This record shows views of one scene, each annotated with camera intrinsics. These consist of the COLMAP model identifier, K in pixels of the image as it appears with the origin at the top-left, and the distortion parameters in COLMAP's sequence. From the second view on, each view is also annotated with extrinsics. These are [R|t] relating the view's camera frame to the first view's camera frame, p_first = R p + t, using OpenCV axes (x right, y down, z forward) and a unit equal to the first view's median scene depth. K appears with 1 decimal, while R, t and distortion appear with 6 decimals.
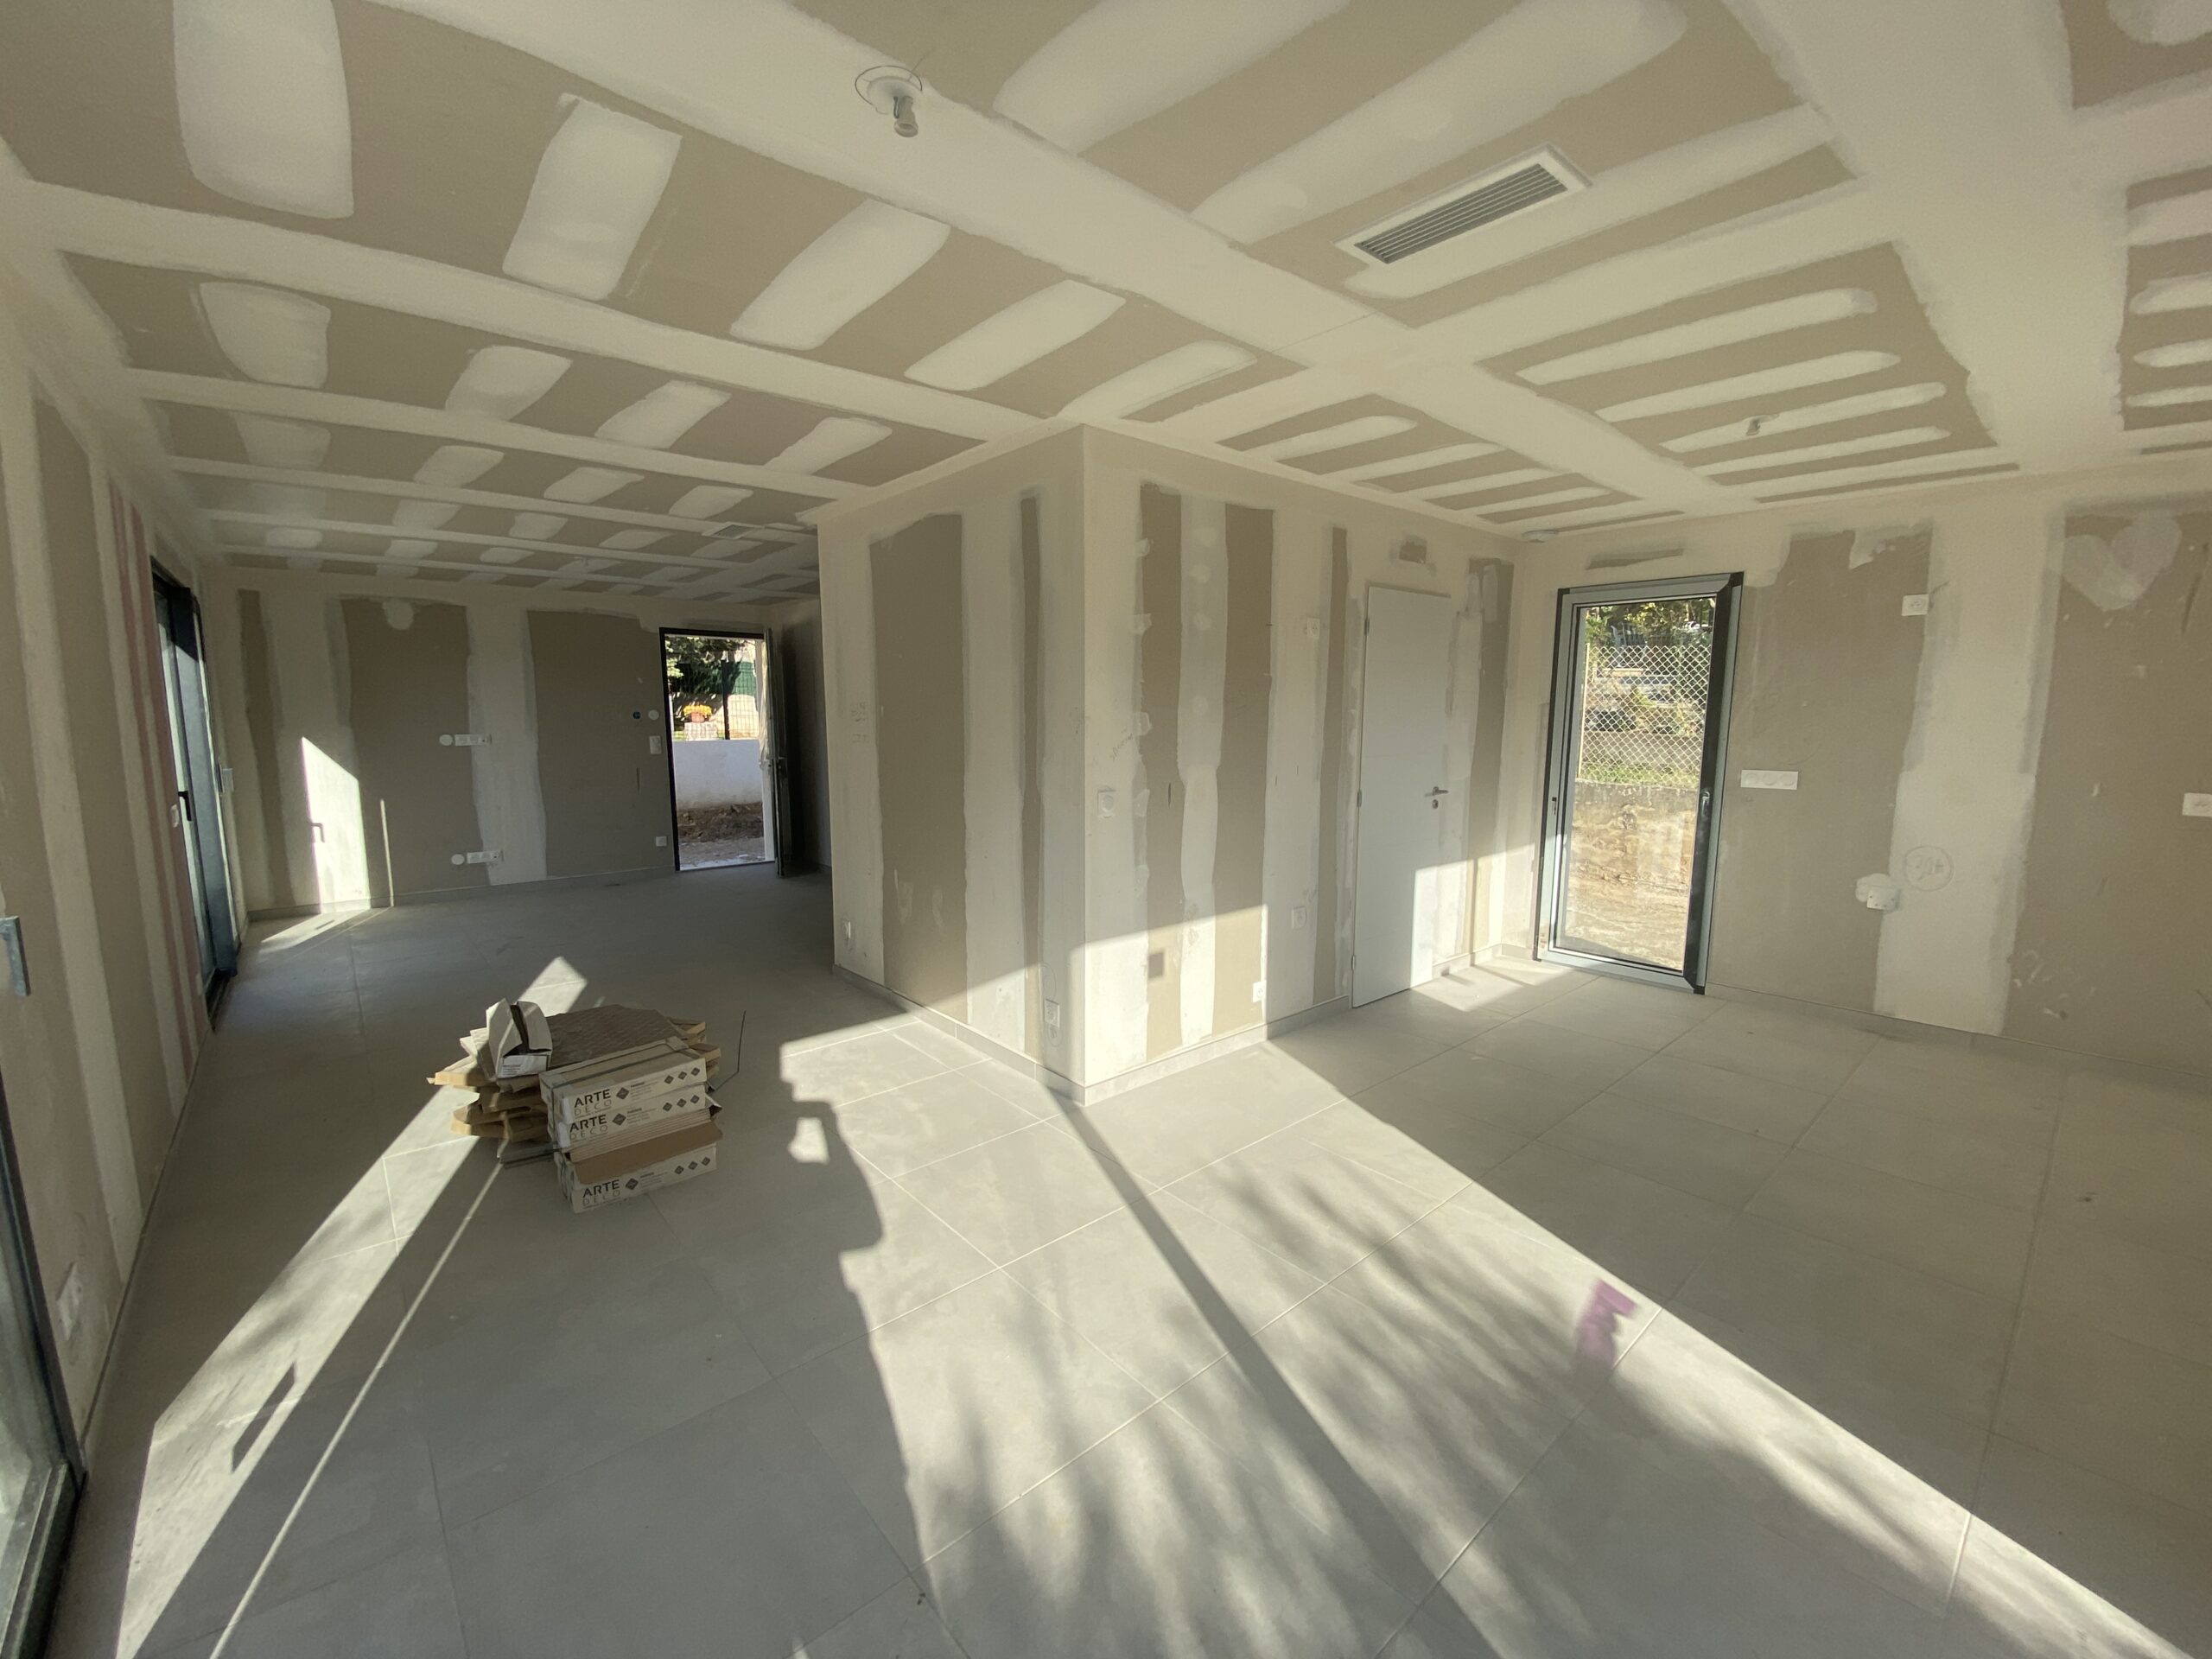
lens RADIAL K [[895.7, 0, 1096.8], [0, 895.7, 827.5], [0, 0, 1]] dist [-0.003695, -0.000471]
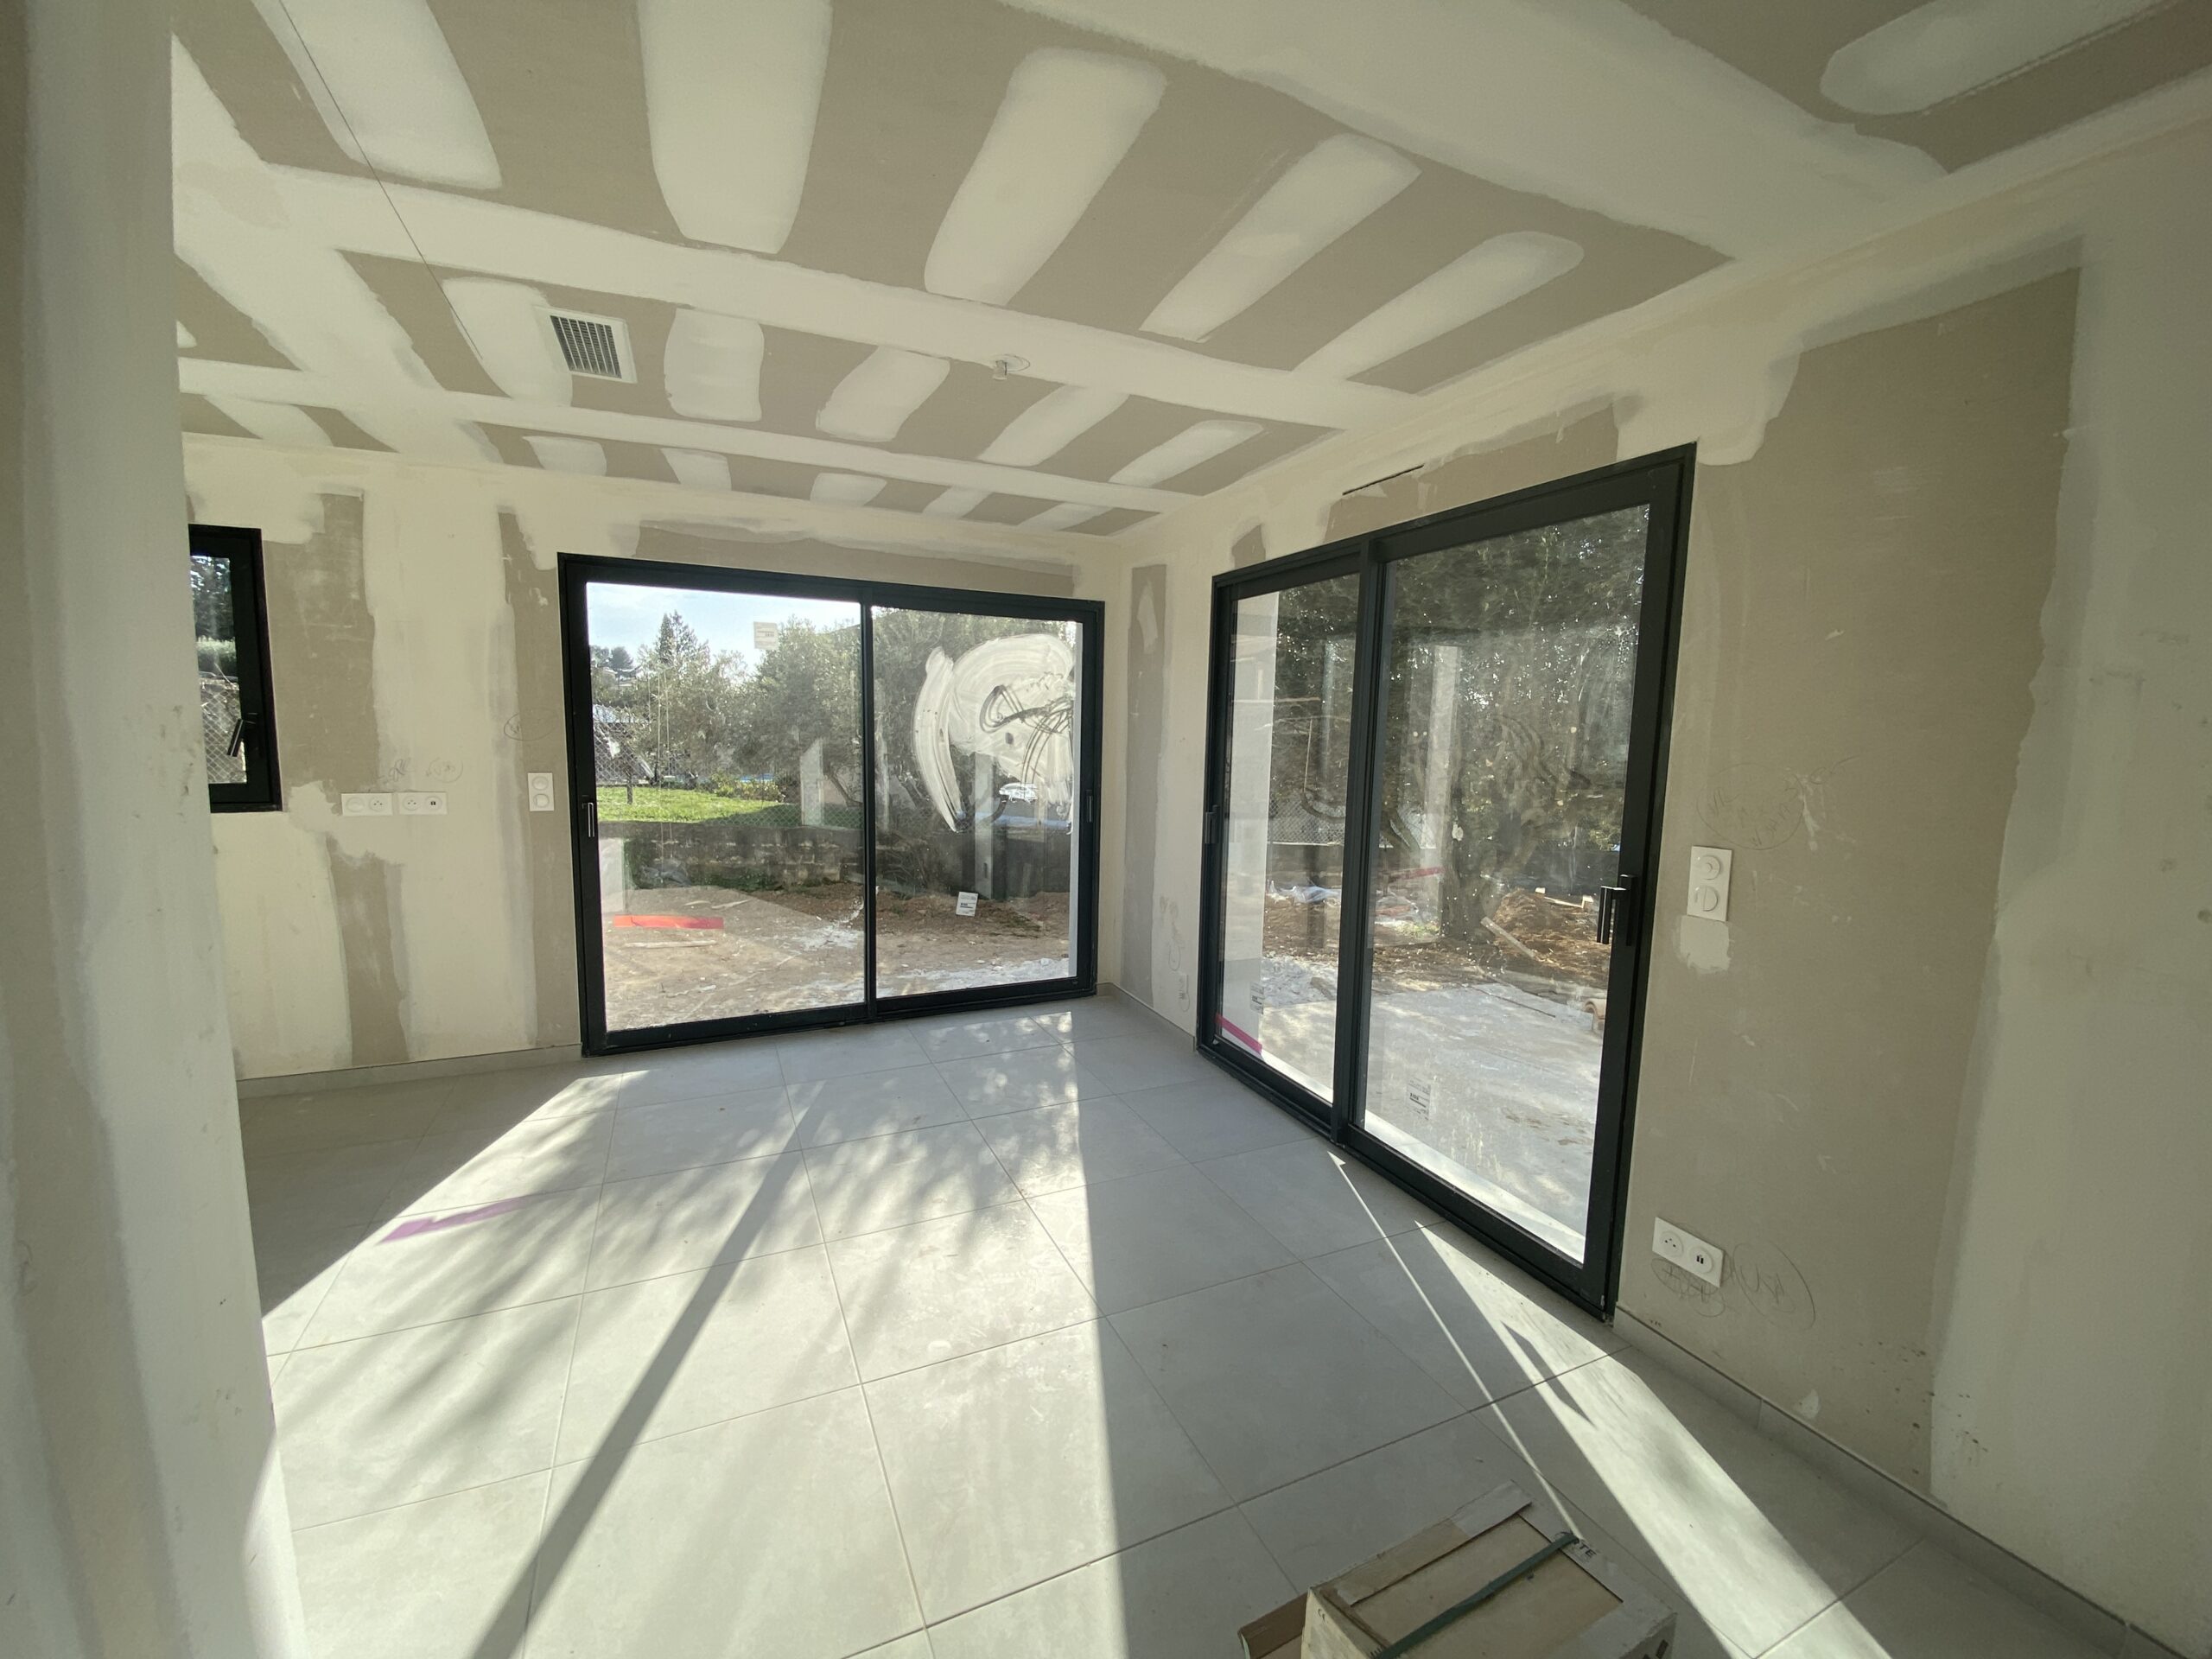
lens RADIAL K [[895.7, 0, 1119.2], [0, 895.7, 825.5], [0, 0, 1]] dist [-0.003695, -0.000471]
pose [[-0.963491, -0.049204, 0.263180, -0.640211], [0.015085, 0.971430, 0.236845, -0.260269], [-0.267315, 0.232168, -0.935222, 1.907733]]
